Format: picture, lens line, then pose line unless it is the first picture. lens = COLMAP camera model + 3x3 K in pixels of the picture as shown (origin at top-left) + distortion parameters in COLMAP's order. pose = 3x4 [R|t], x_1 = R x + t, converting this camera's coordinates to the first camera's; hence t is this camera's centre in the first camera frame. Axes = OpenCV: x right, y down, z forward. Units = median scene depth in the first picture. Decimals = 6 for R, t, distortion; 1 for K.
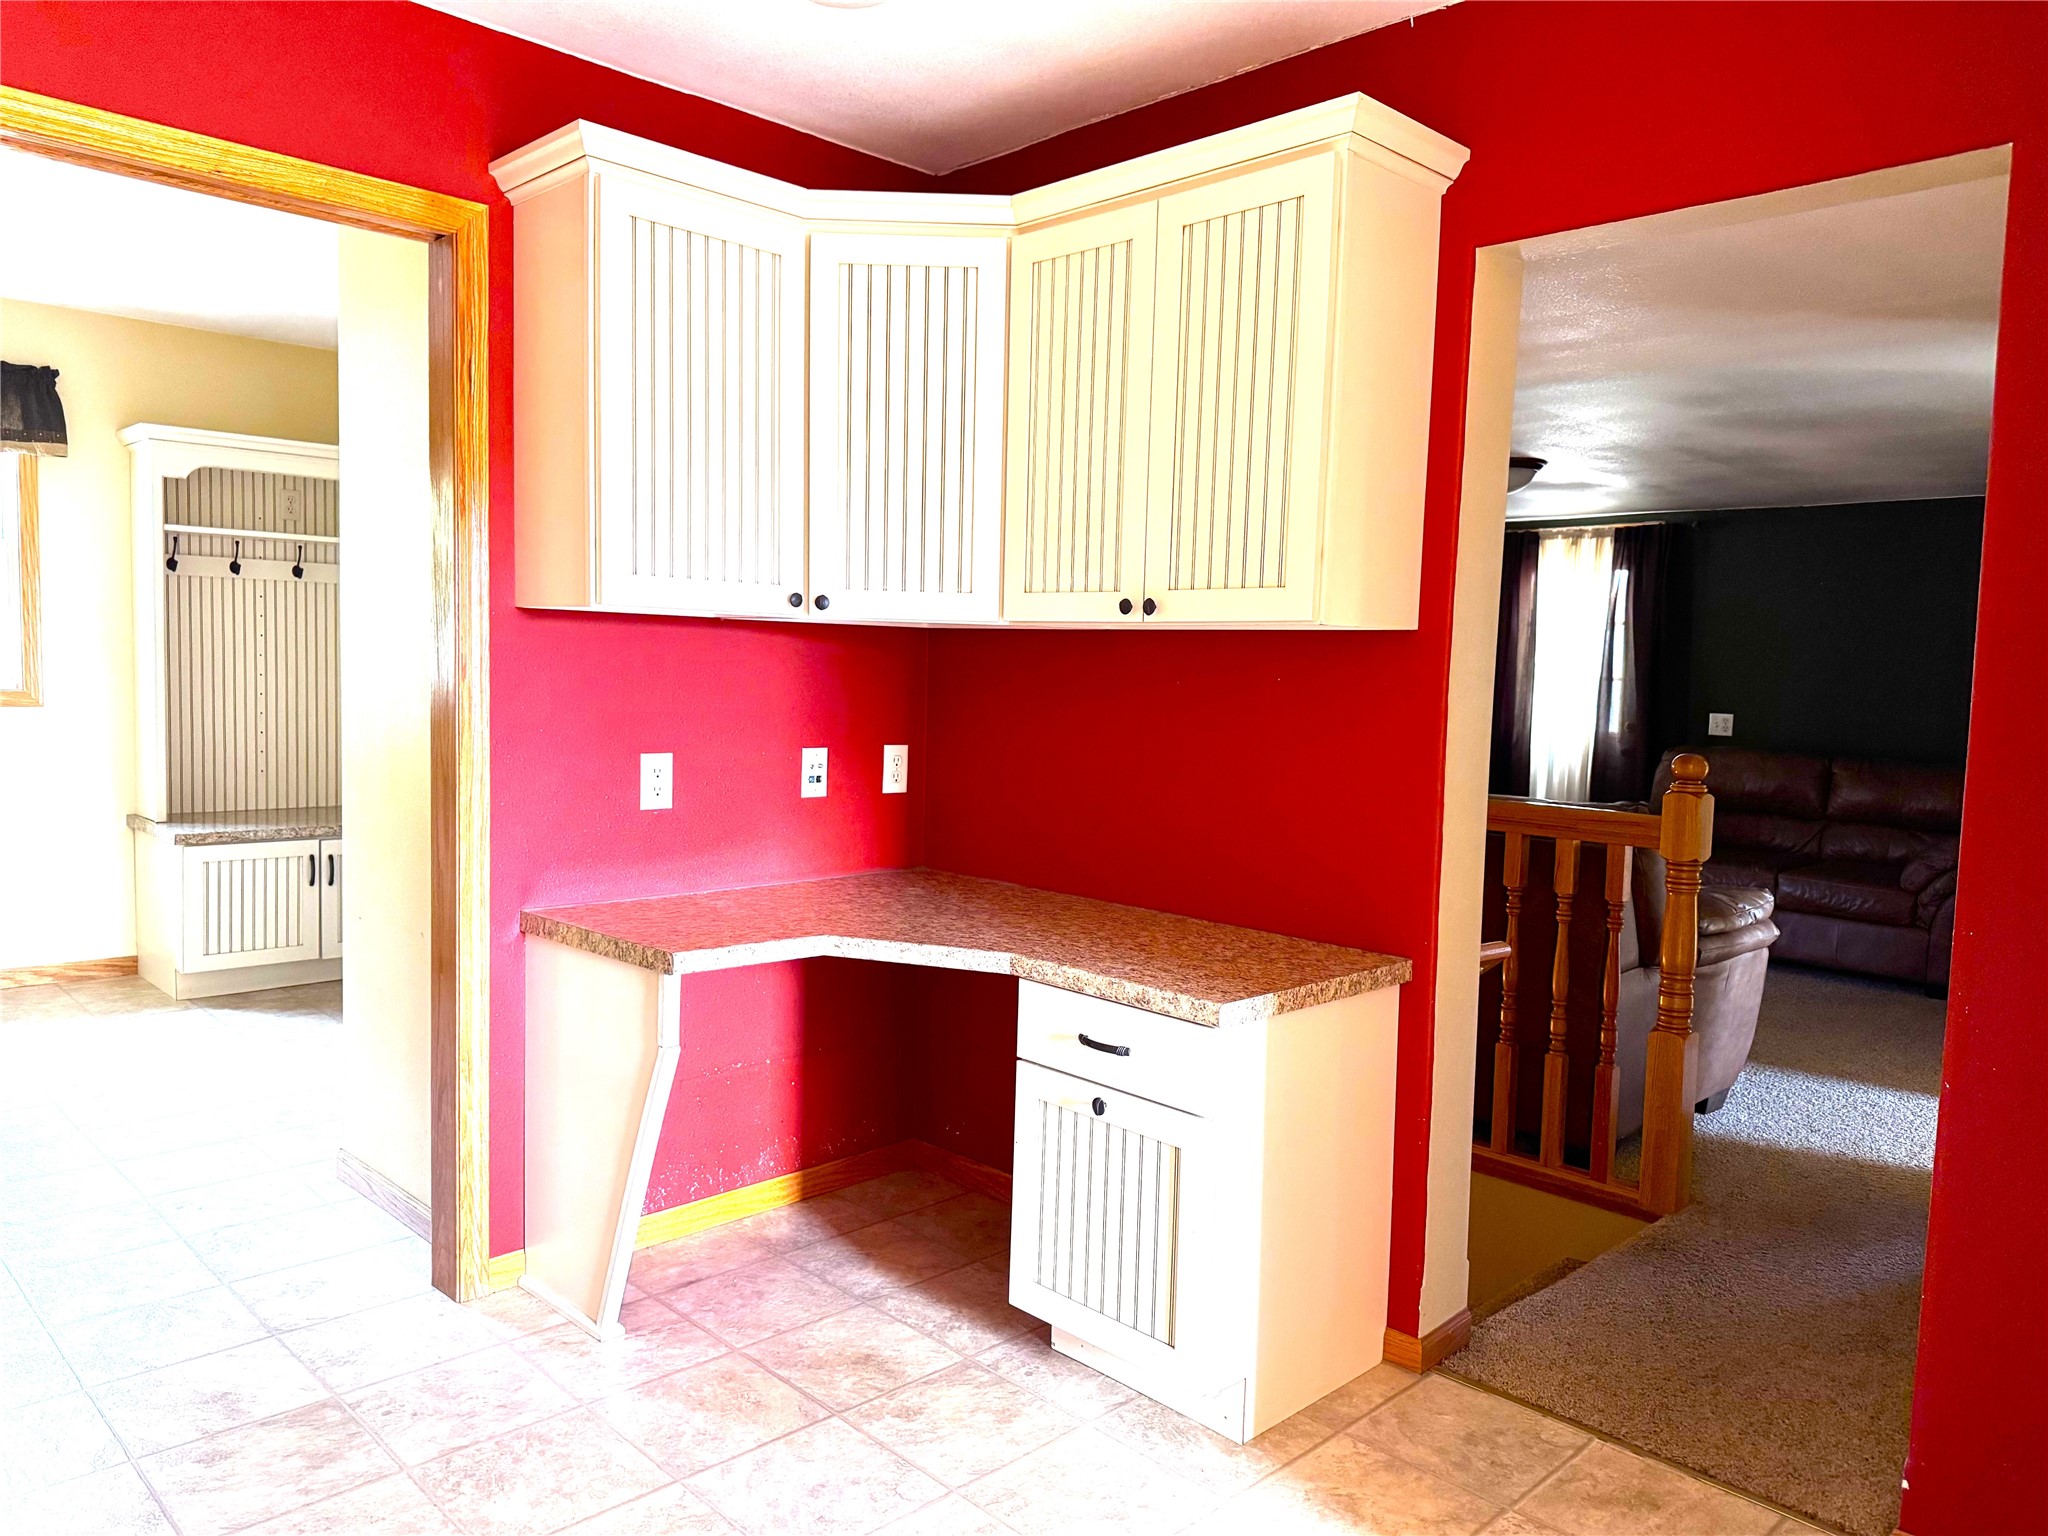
lens RADIAL K [[1461.7, 0, 1021.0], [0, 1461.7, 772.4], [0, 0, 1]] dist [-0.000541, -0.003913]
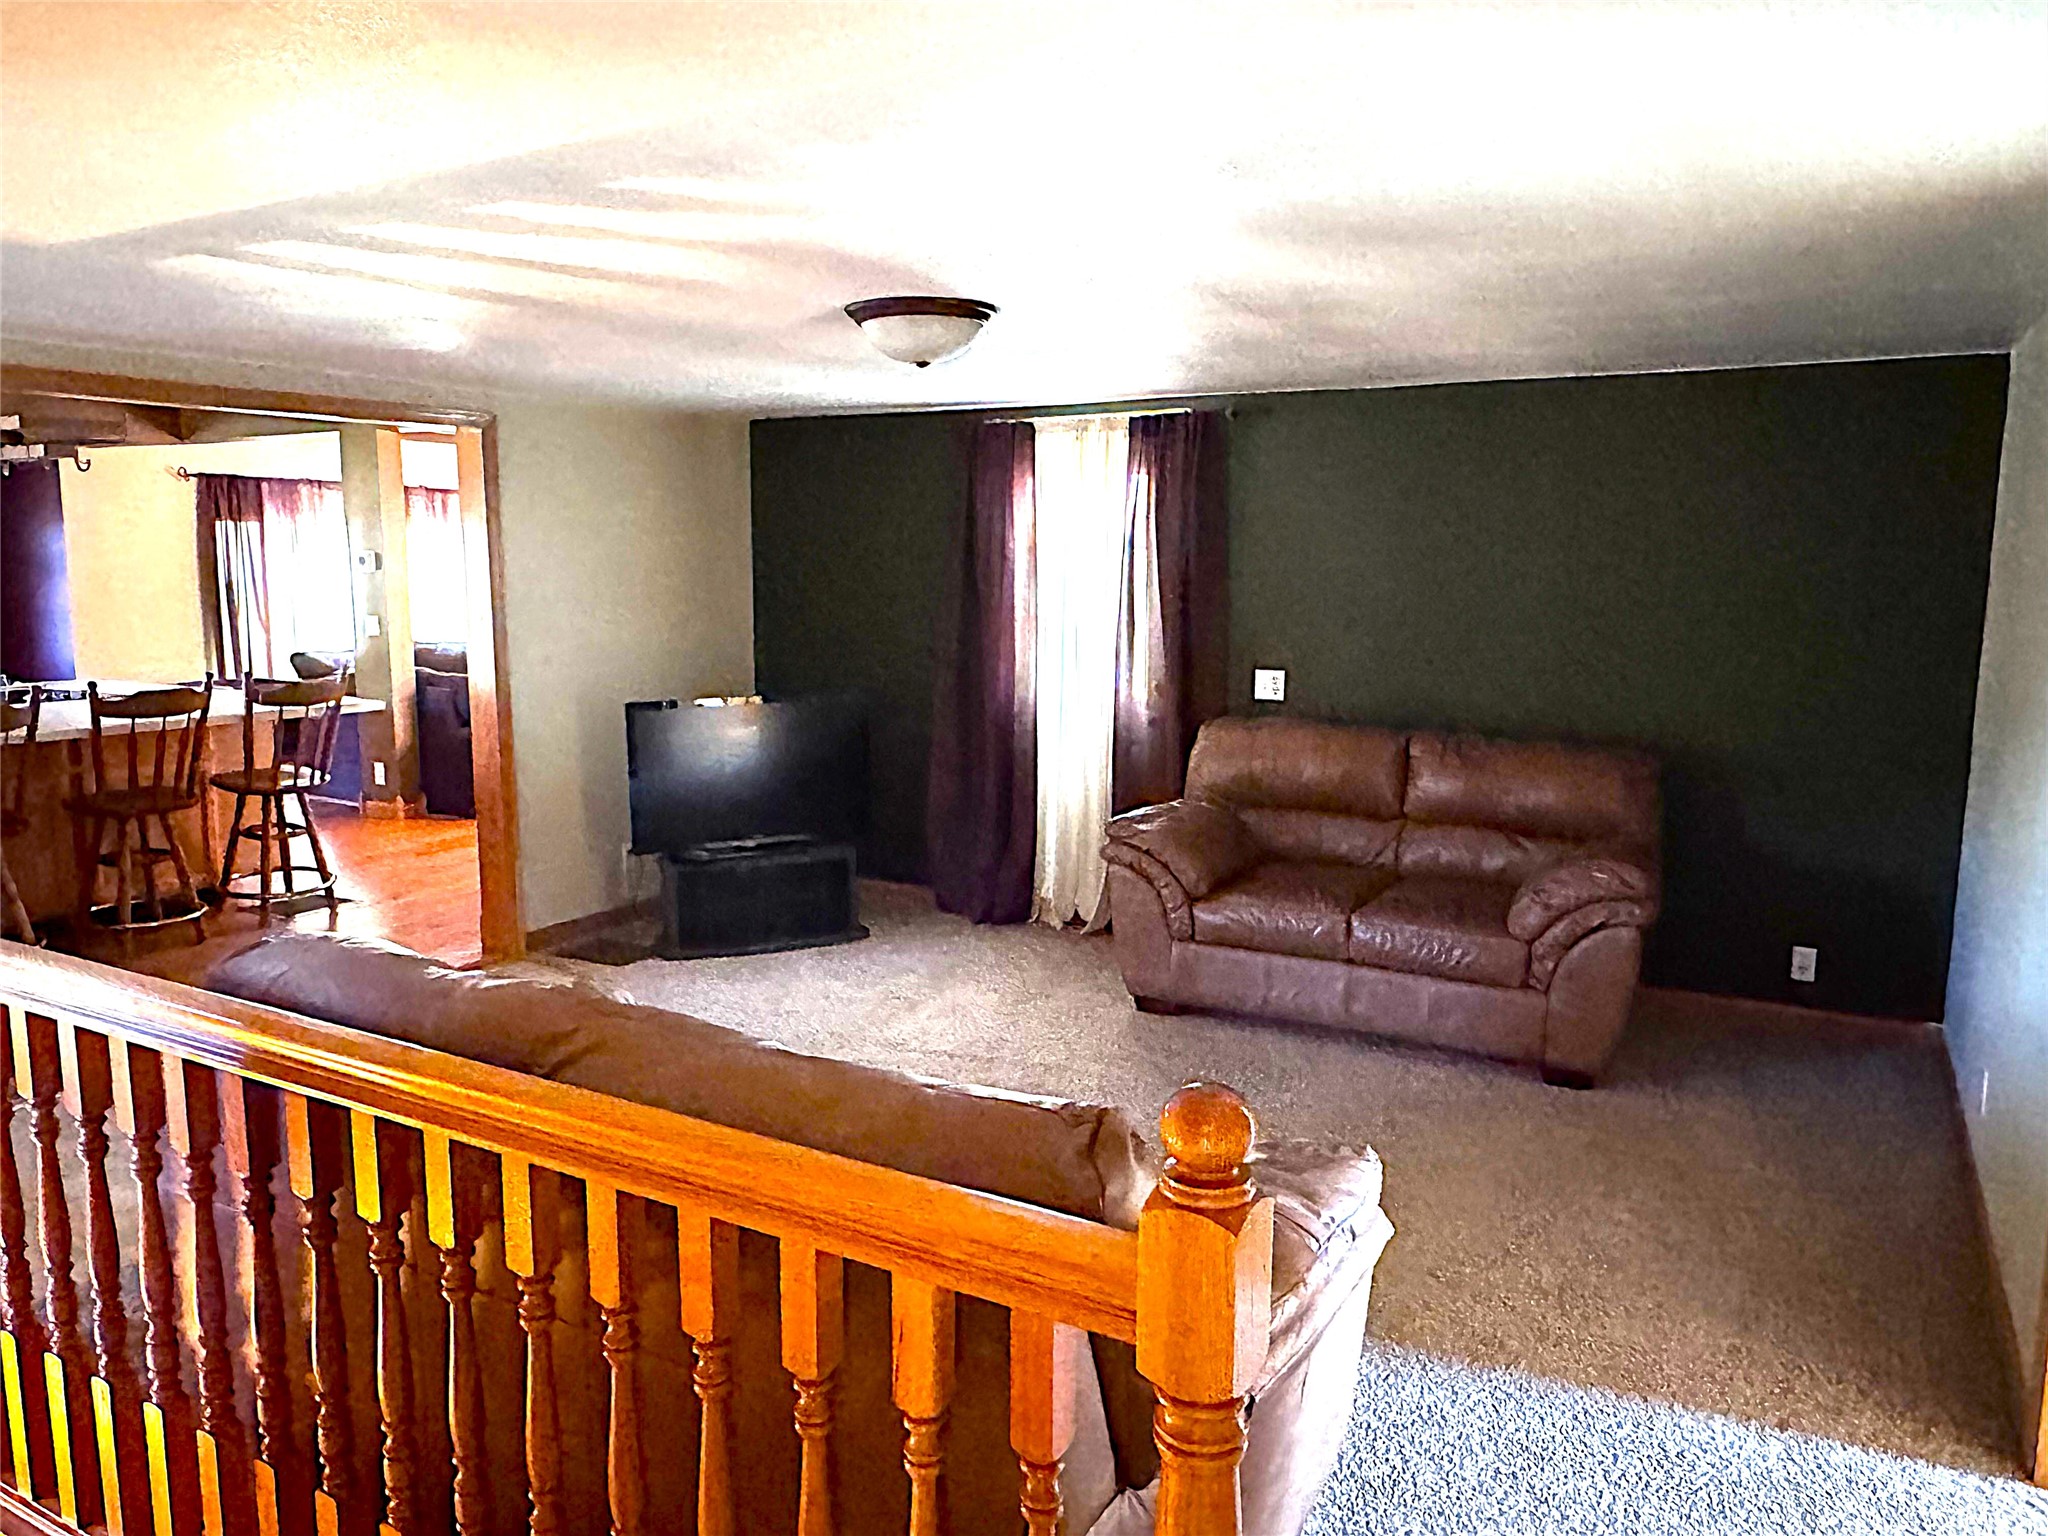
lens RADIAL K [[1431.7, 0, 1024.0], [0, 1431.7, 768.0], [0, 0, 1]] dist [-0.000900, 0.000063]
pose [[0.960179, -0.063974, 0.271963, 0.154000], [0.042826, 0.995629, 0.083002, -0.055712], [-0.276084, -0.068049, 0.958722, 0.324432]]
